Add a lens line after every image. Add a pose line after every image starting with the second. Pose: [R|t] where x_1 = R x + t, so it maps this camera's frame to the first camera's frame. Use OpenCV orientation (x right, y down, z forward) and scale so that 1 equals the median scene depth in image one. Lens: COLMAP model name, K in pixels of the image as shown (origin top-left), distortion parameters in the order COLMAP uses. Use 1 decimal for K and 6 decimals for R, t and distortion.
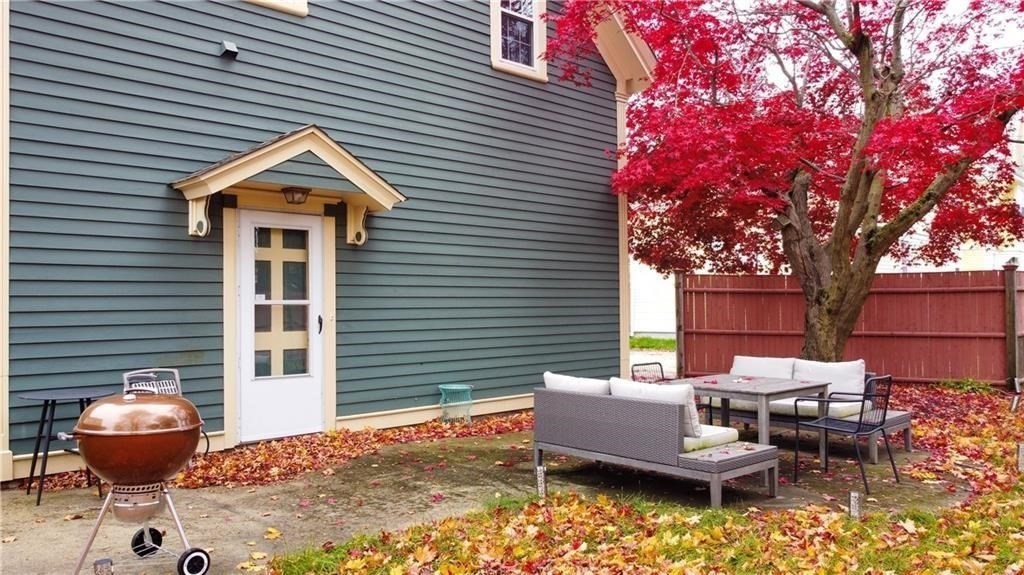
lens RADIAL K [[775.5, 0, 512.0], [0, 775.5, 287.5], [0, 0, 1]] dist [-0.003487, -0.001471]
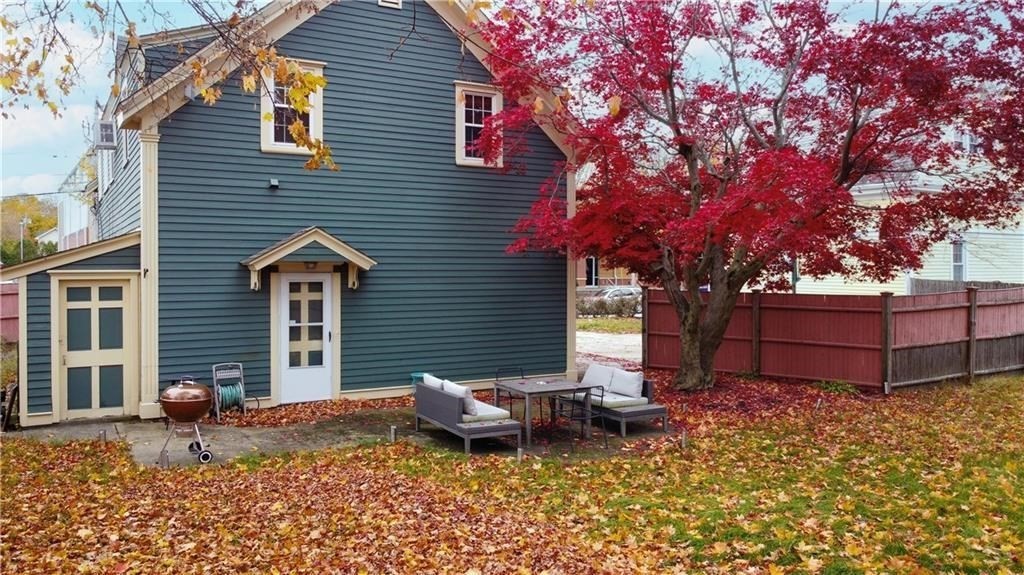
lens RADIAL K [[767.7, 0, 514.1], [0, 767.7, 270.7], [0, 0, 1]] dist [0.002052, -0.001907]
pose [[0.971704, 0.011529, -0.235919, 0.549802], [-0.005345, 0.999626, 0.026833, -0.146941], [0.236140, -0.024813, 0.971402, -0.547653]]
